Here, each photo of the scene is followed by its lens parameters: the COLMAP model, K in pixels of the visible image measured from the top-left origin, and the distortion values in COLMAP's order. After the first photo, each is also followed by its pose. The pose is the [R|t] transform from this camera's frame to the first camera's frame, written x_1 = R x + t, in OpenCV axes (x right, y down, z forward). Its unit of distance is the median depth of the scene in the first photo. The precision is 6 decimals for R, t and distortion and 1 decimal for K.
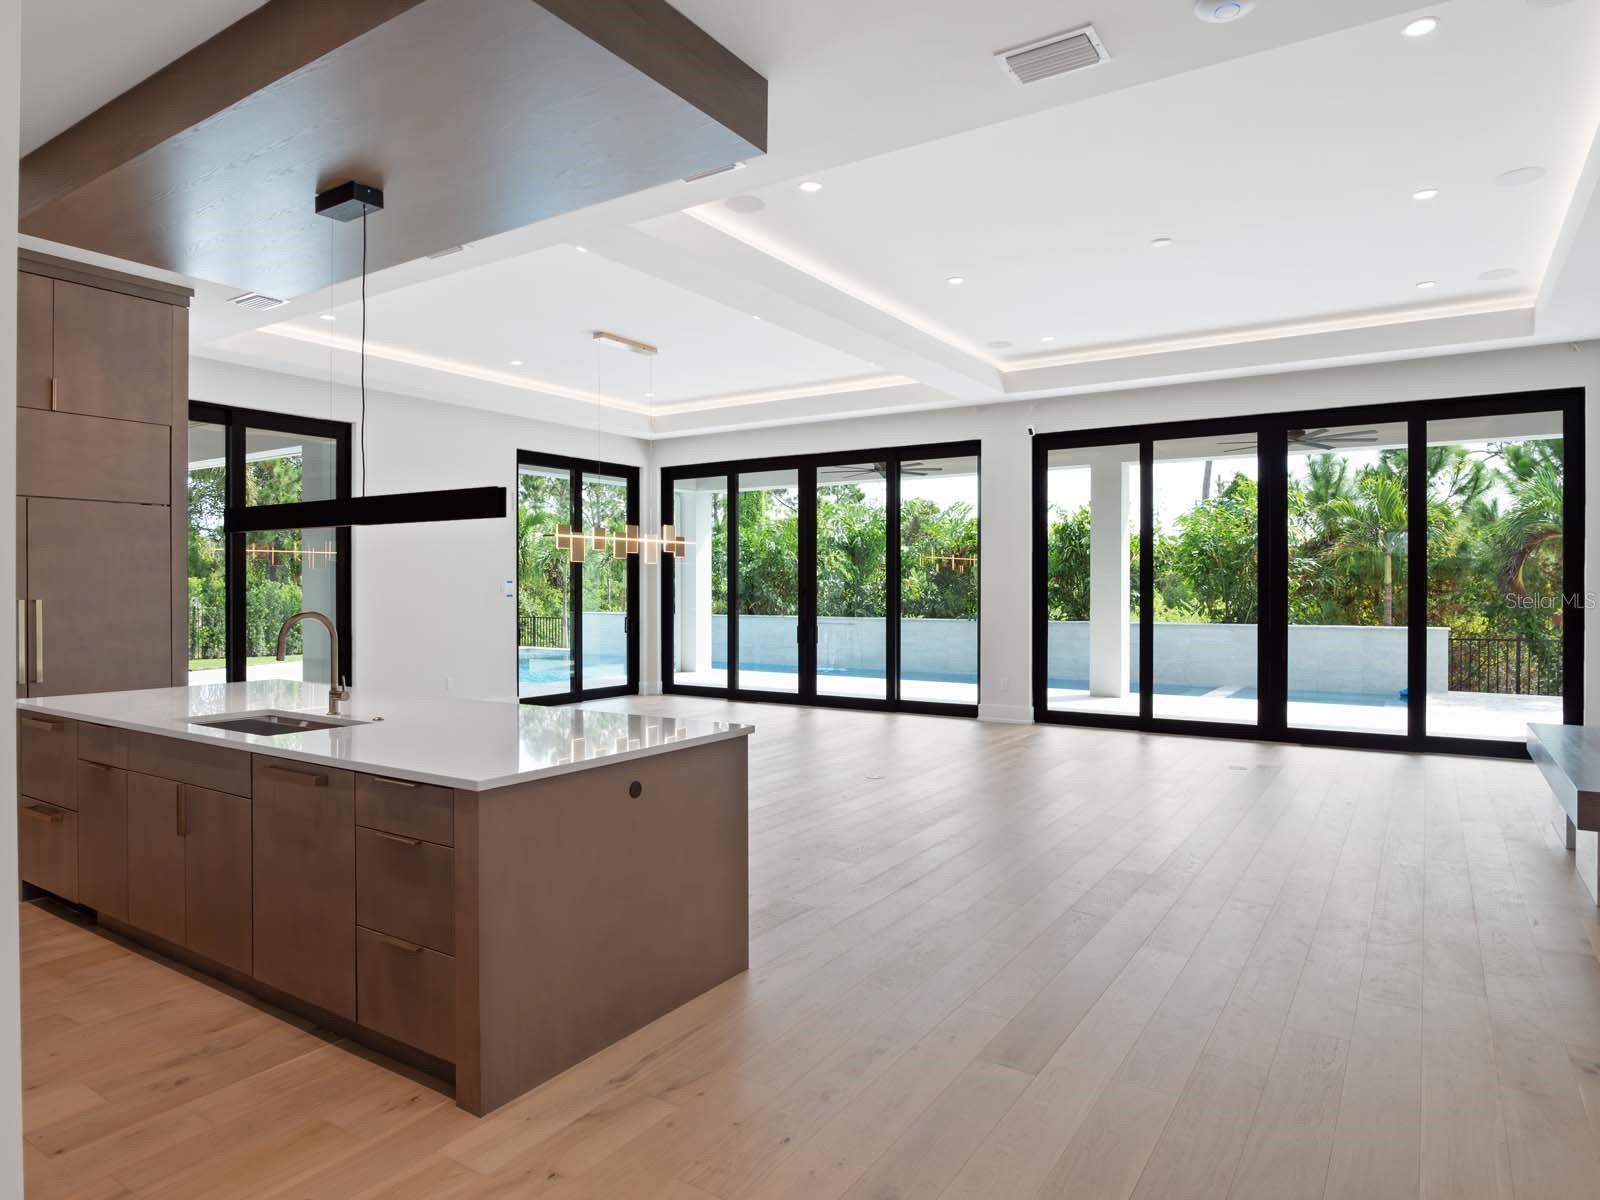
lens RADIAL K [[975.5, 0, 800.0], [0, 975.5, 600.0], [0, 0, 1]] dist [-0.030292, -0.000208]
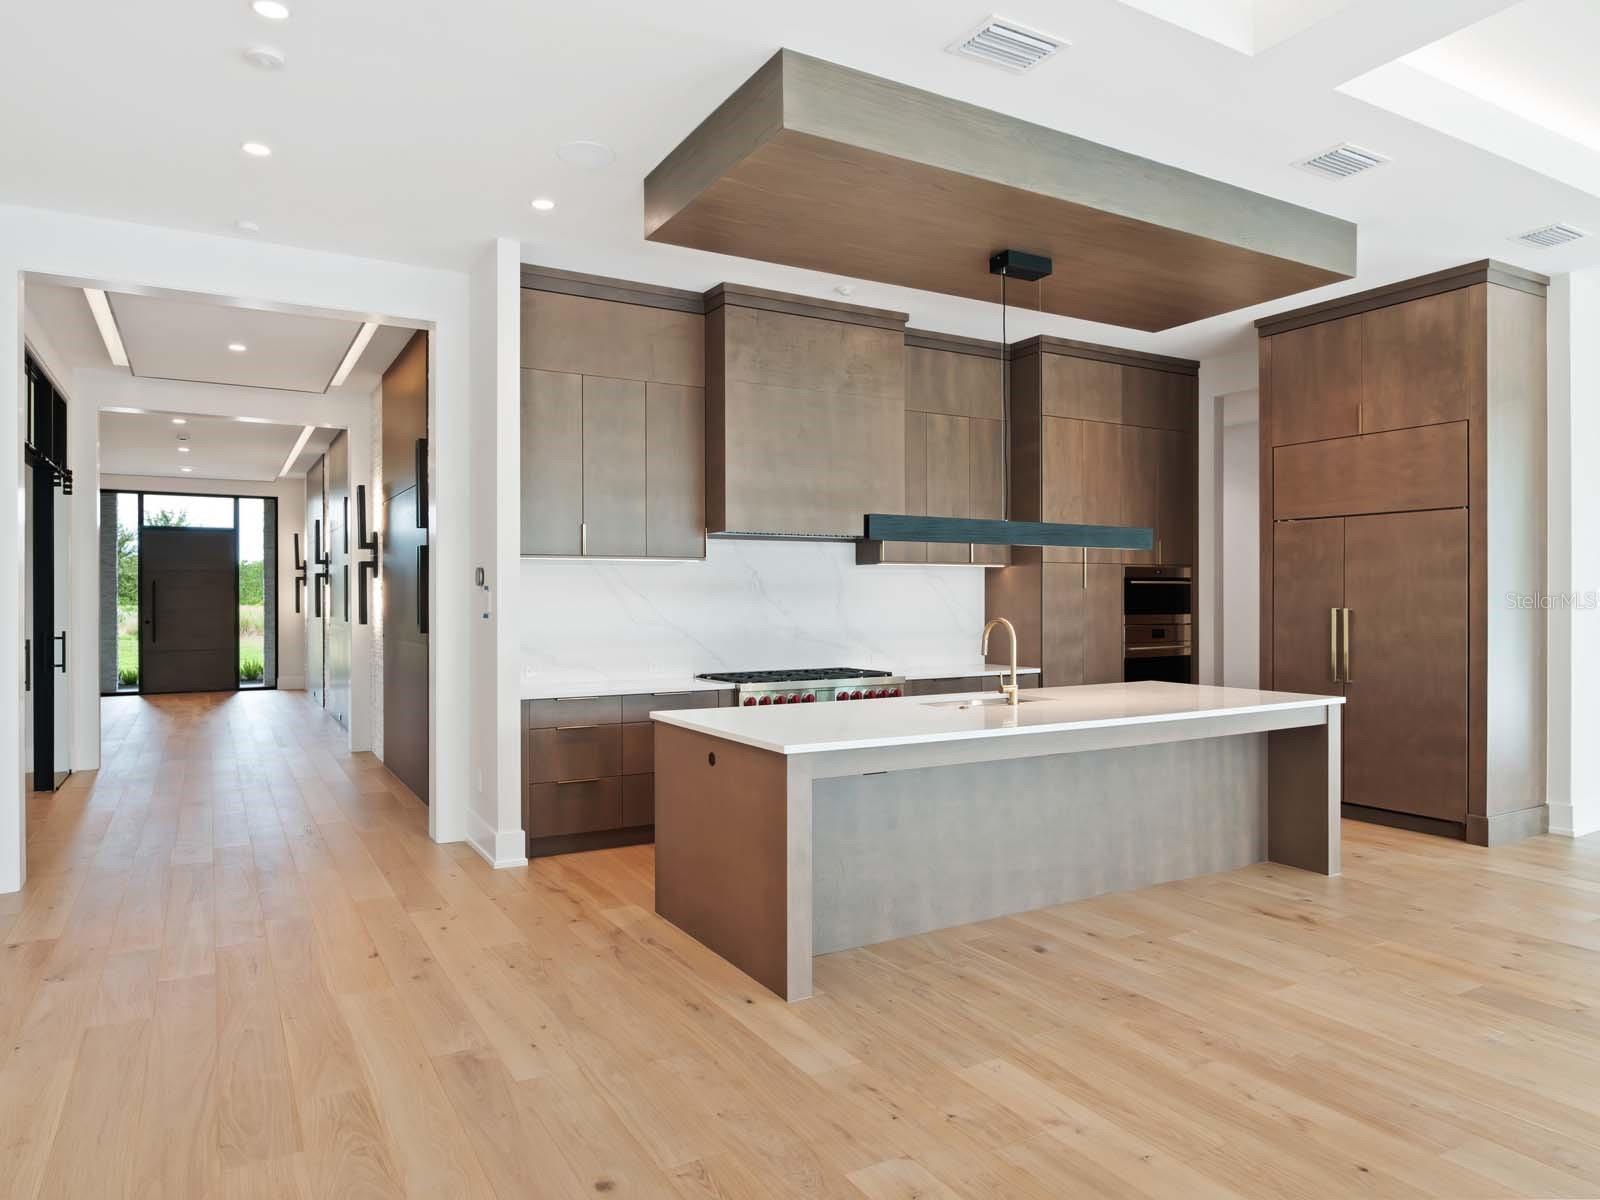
lens RADIAL K [[1022.2, 0, 800.0], [0, 1022.2, 600.0], [0, 0, 1]] dist [-0.003218, -0.001504]
pose [[-0.452054, 0.001210, -0.891990, 1.040853], [-0.006621, 0.999967, 0.004712, -0.021001], [0.891966, 0.008036, -0.452031, 1.830038]]
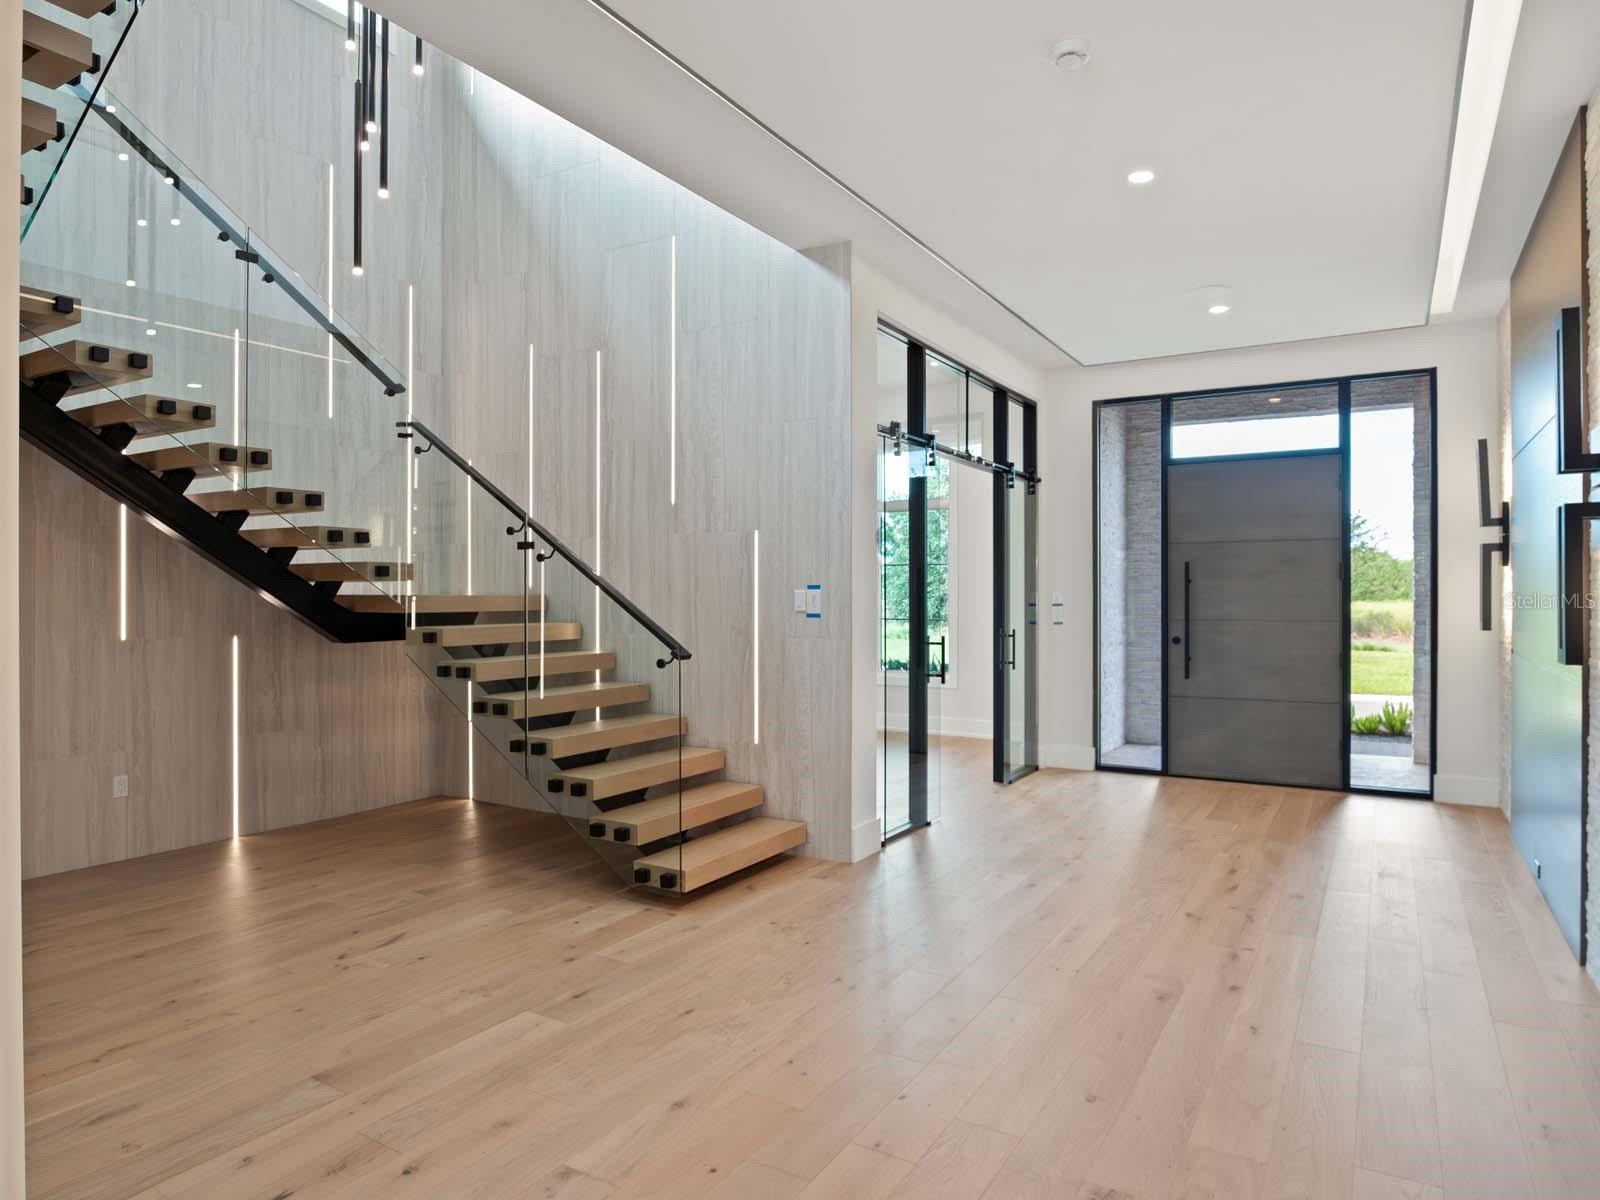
lens RADIAL K [[975.5, 0, 800.0], [0, 975.5, 600.0], [0, 0, 1]] dist [-0.030292, -0.000208]
pose [[-0.998727, -0.001596, -0.050415, 0.587129], [-0.002151, 0.999938, 0.010943, -0.015332], [0.050394, 0.011037, -0.998668, 1.200665]]
